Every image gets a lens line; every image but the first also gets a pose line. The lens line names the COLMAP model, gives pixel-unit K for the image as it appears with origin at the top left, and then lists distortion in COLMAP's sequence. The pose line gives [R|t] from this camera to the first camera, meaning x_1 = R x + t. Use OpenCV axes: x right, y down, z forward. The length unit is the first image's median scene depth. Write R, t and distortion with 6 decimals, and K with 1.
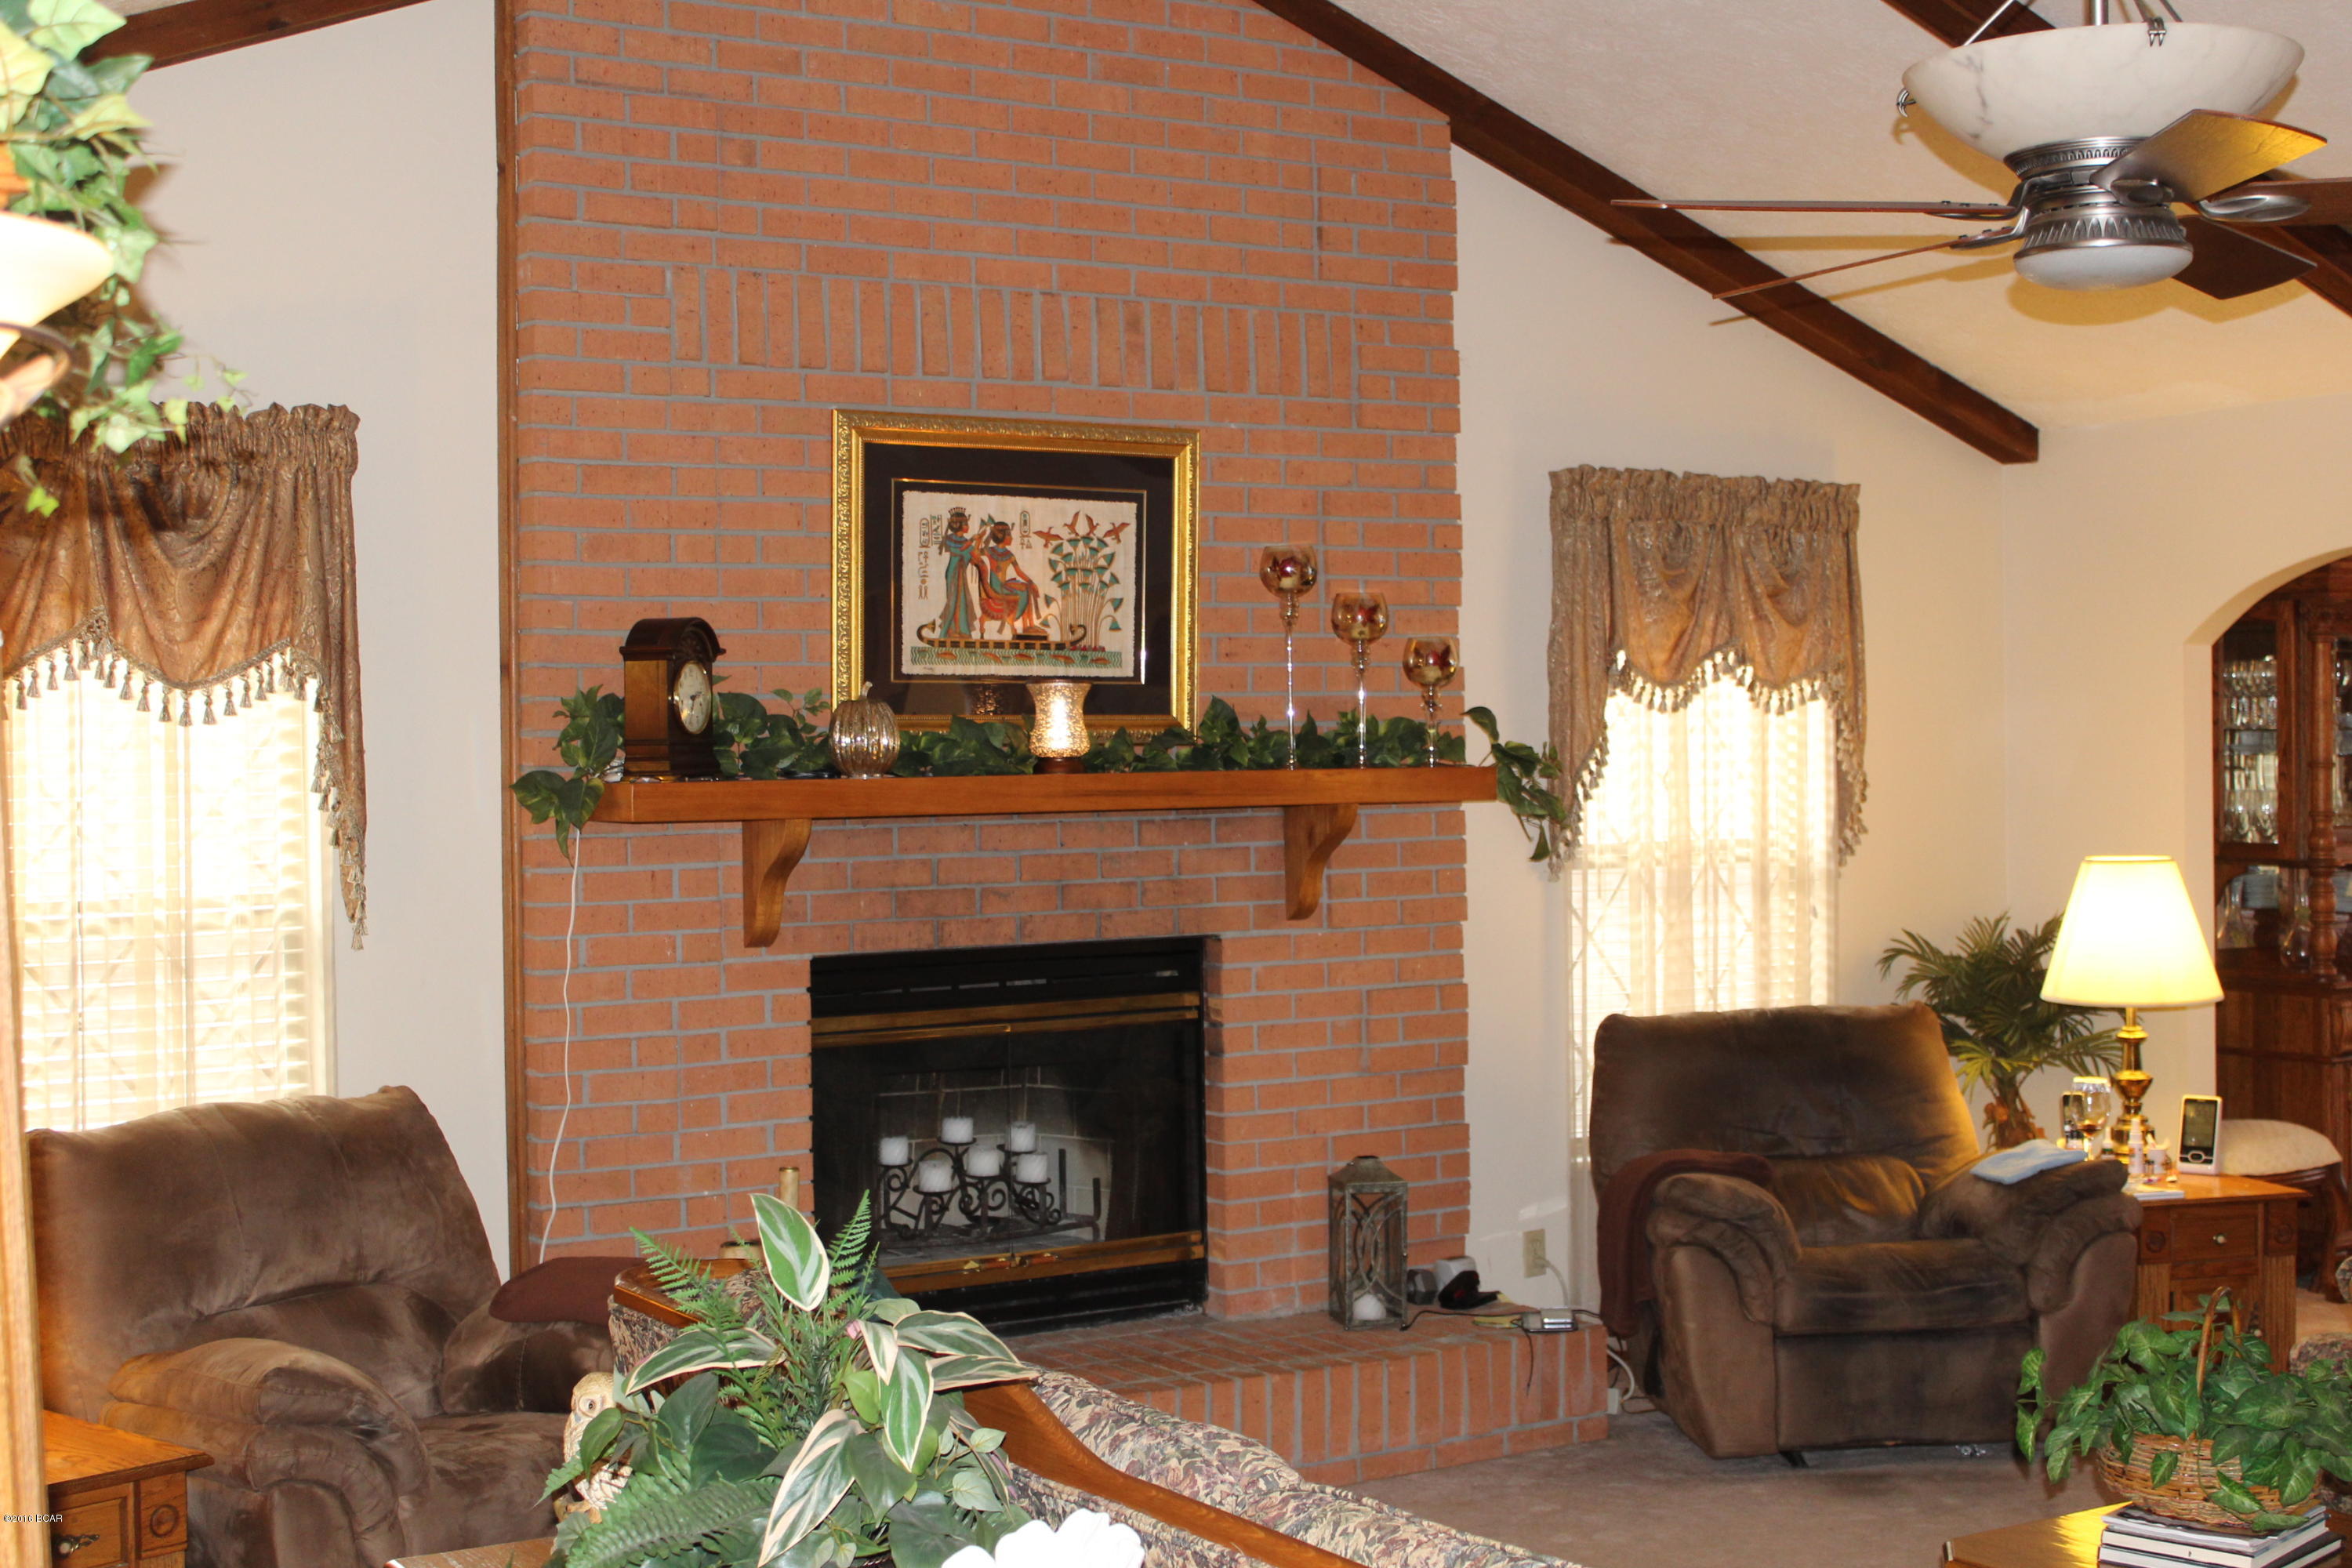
lens RADIAL K [[3096.9, 0, 1175.7], [0, 3096.9, 788.8], [0, 0, 1]] dist [-0.034578, 0.000000]
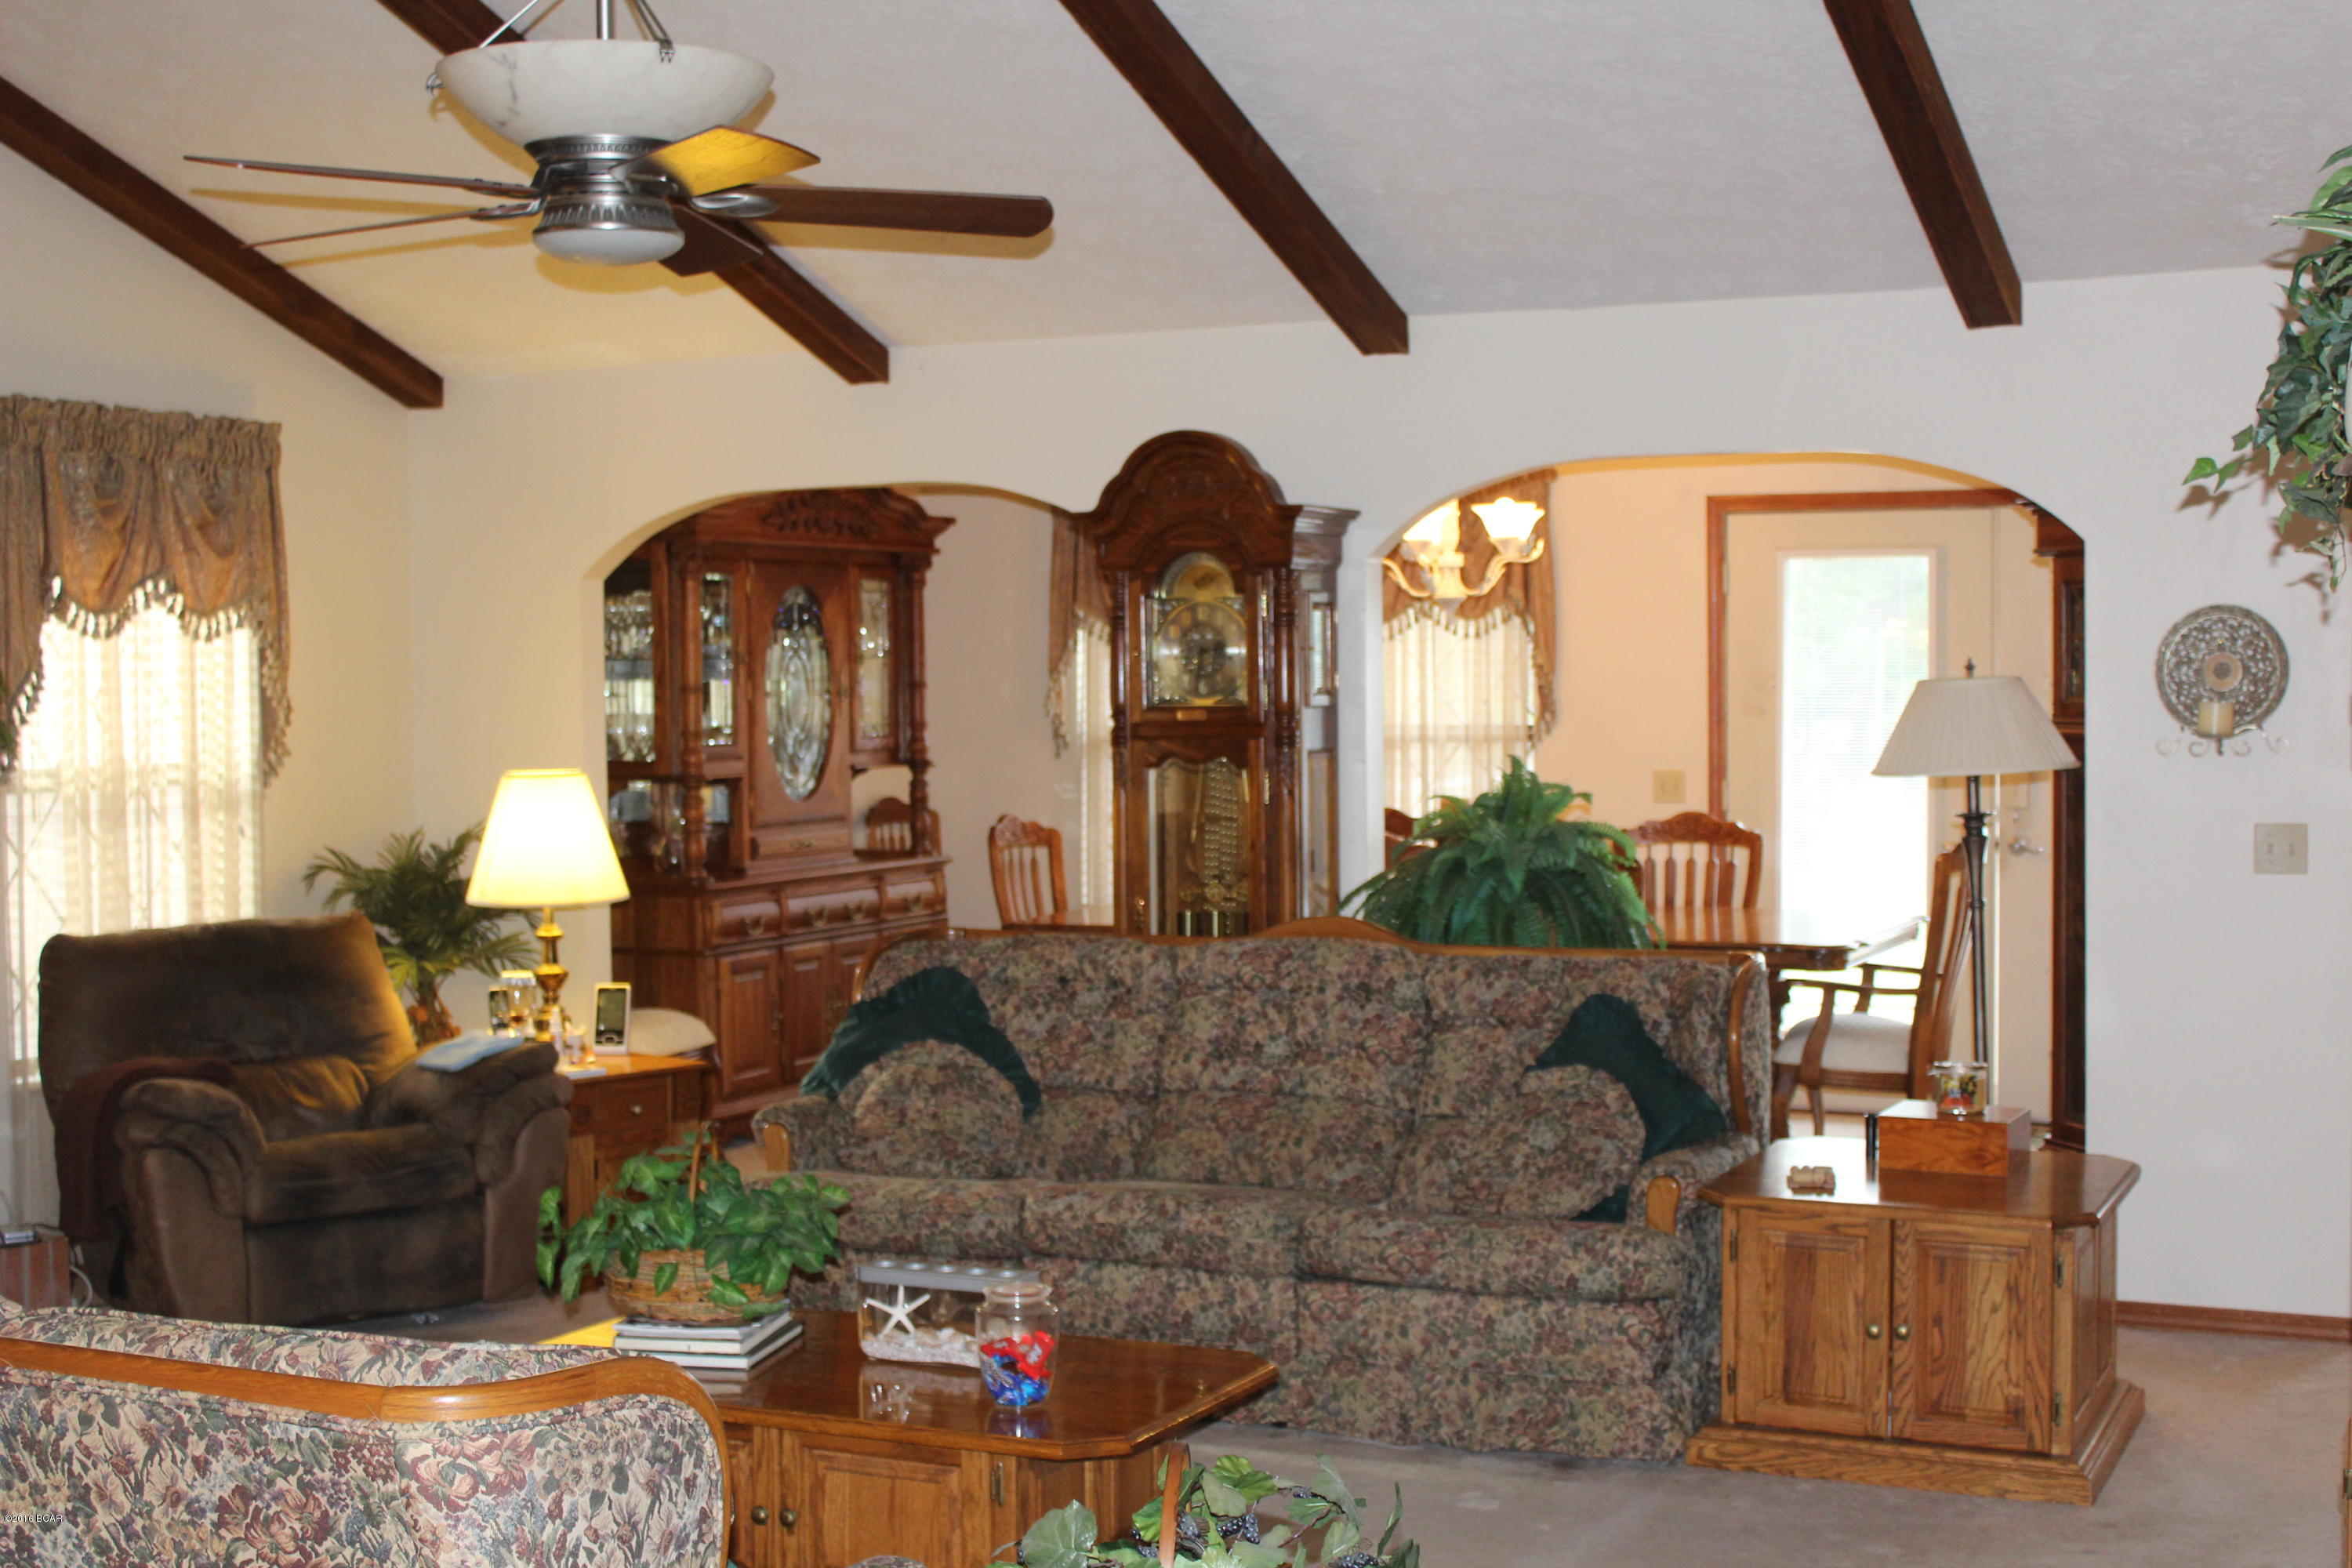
lens RADIAL K [[3096.9, 0, 1176.4], [0, 3096.9, 781.9], [0, 0, 1]] dist [-0.034578, 0.000000]
pose [[0.855636, -0.018618, 0.517243, -0.066064], [0.010207, 0.999765, 0.019101, 0.006693], [-0.517477, -0.011064, 0.855625, -0.058240]]
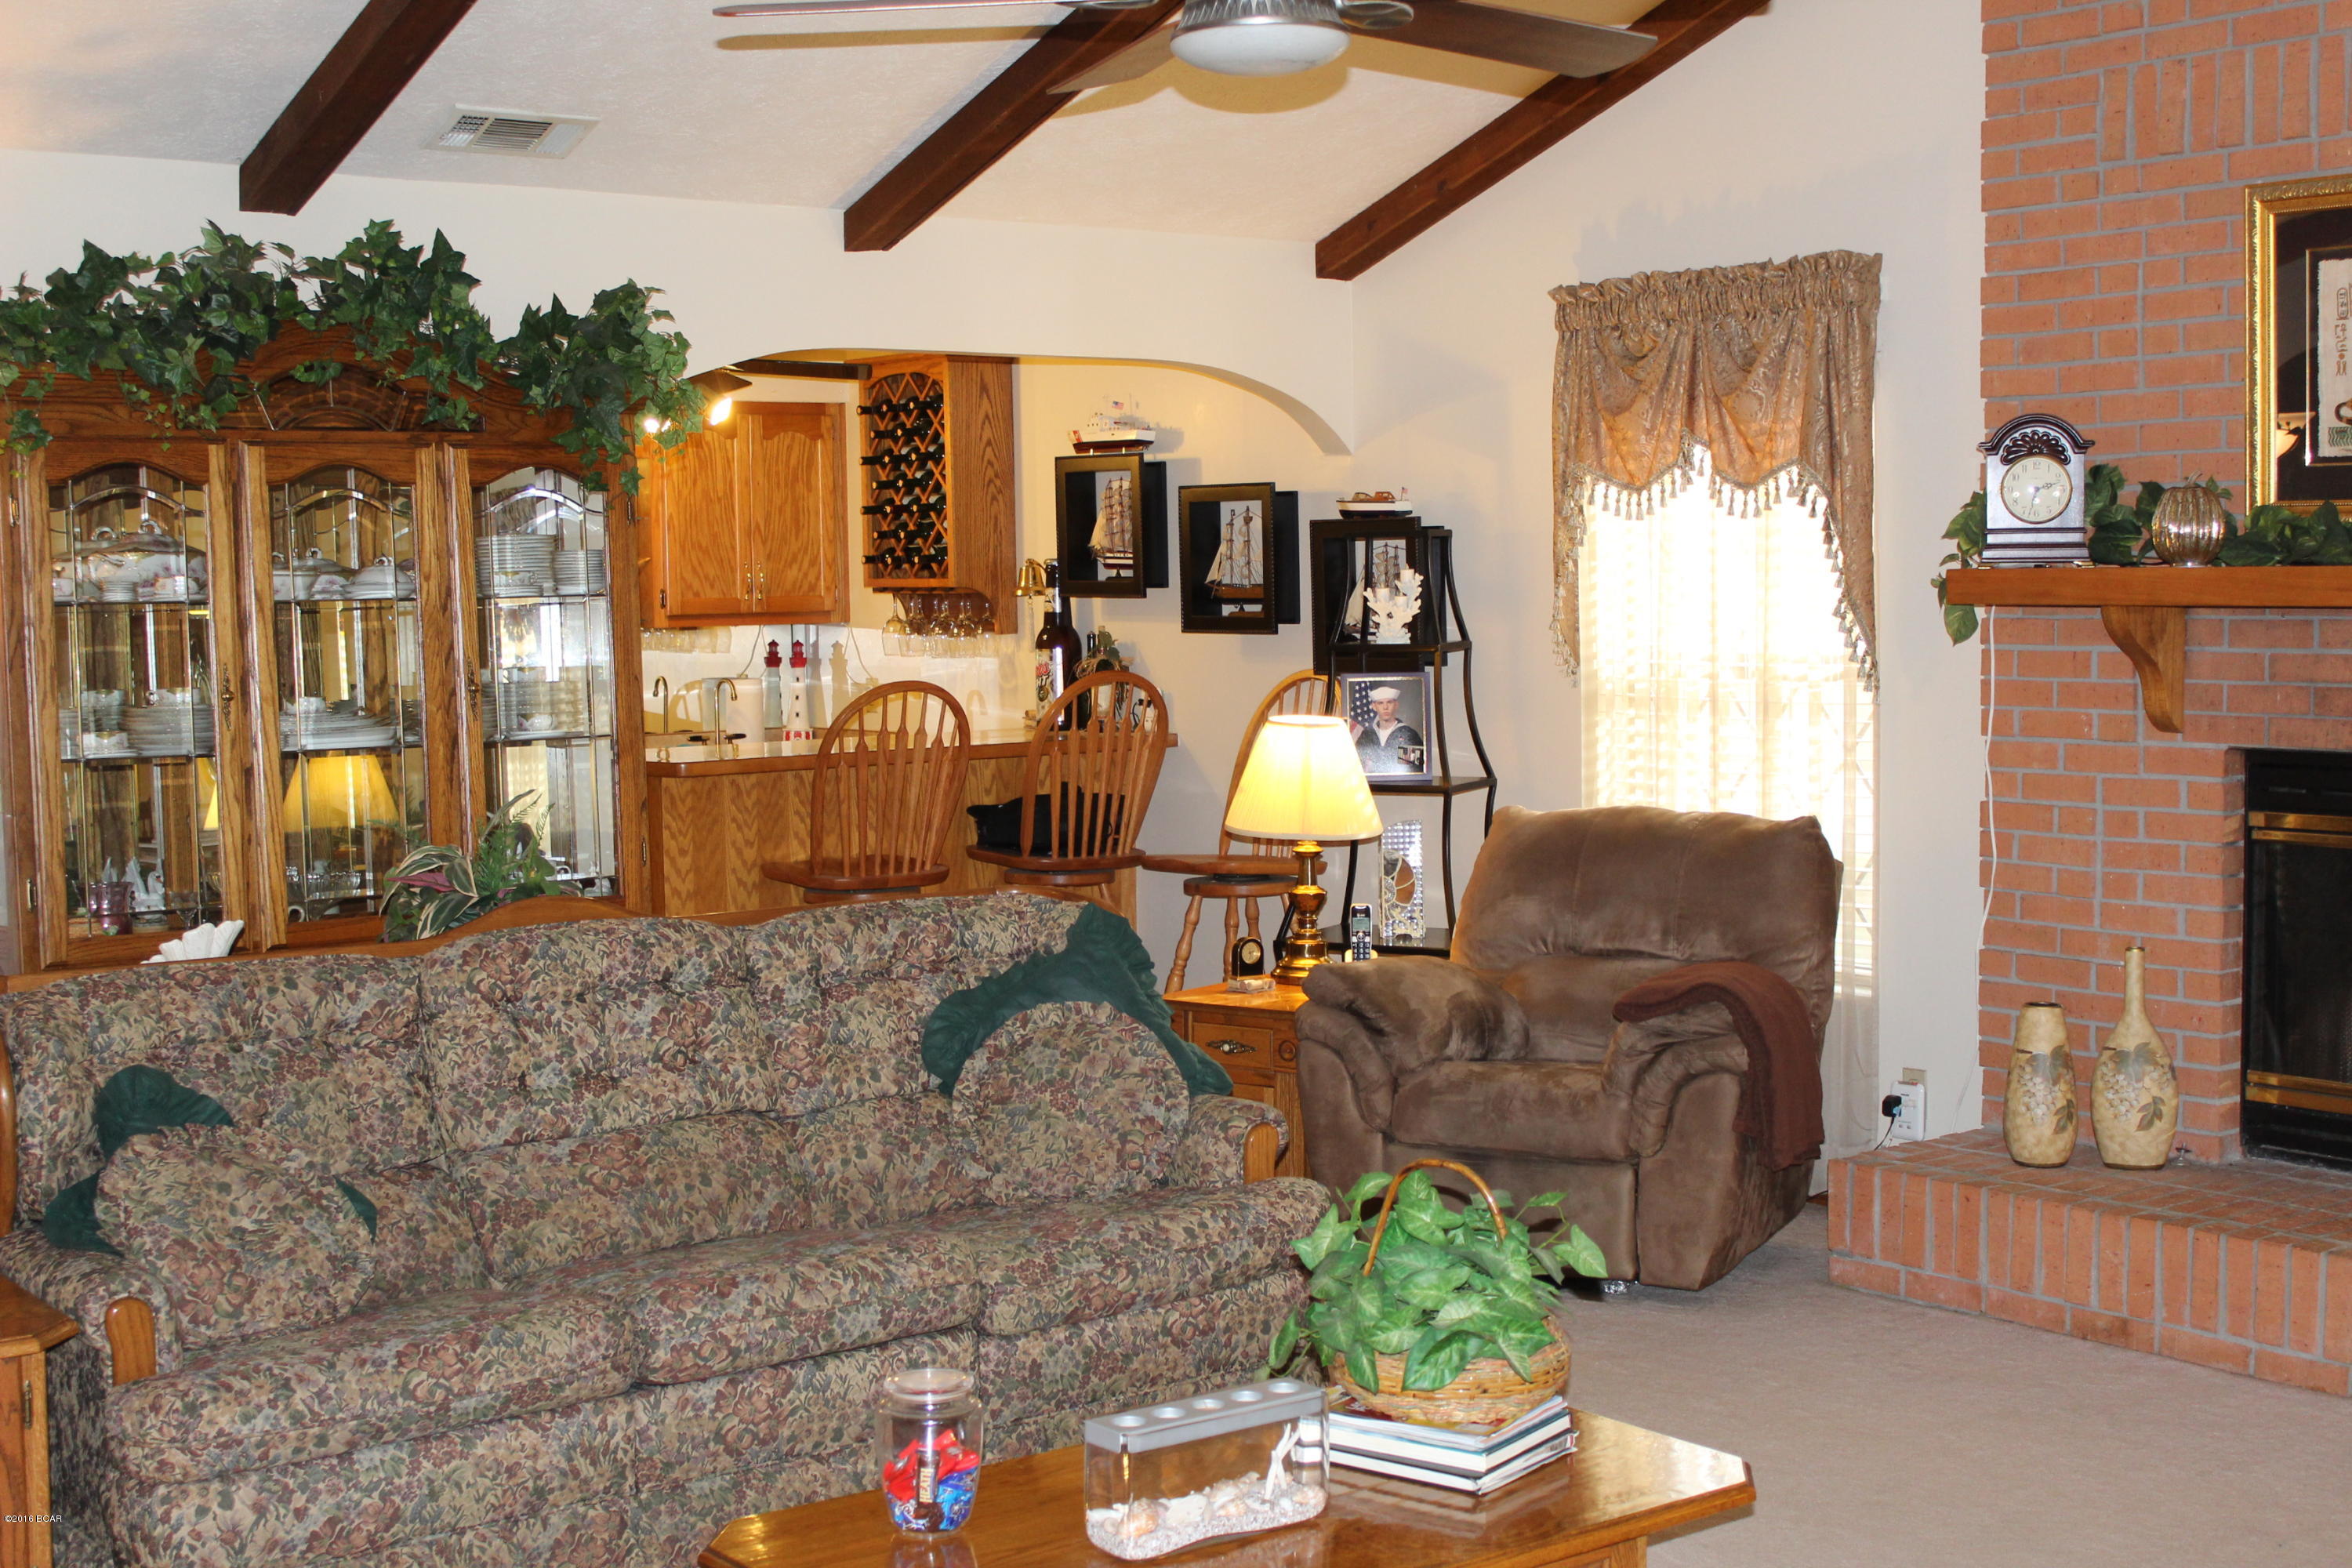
lens RADIAL K [[3096.9, 0, 1172.2], [0, 3096.9, 787.2], [0, 0, 1]] dist [-0.034578, 0.000000]
pose [[0.076516, 0.083908, -0.993531, 1.126956], [-0.005651, 0.996473, 0.083721, -0.018380], [0.997052, -0.000792, 0.076720, 0.791965]]
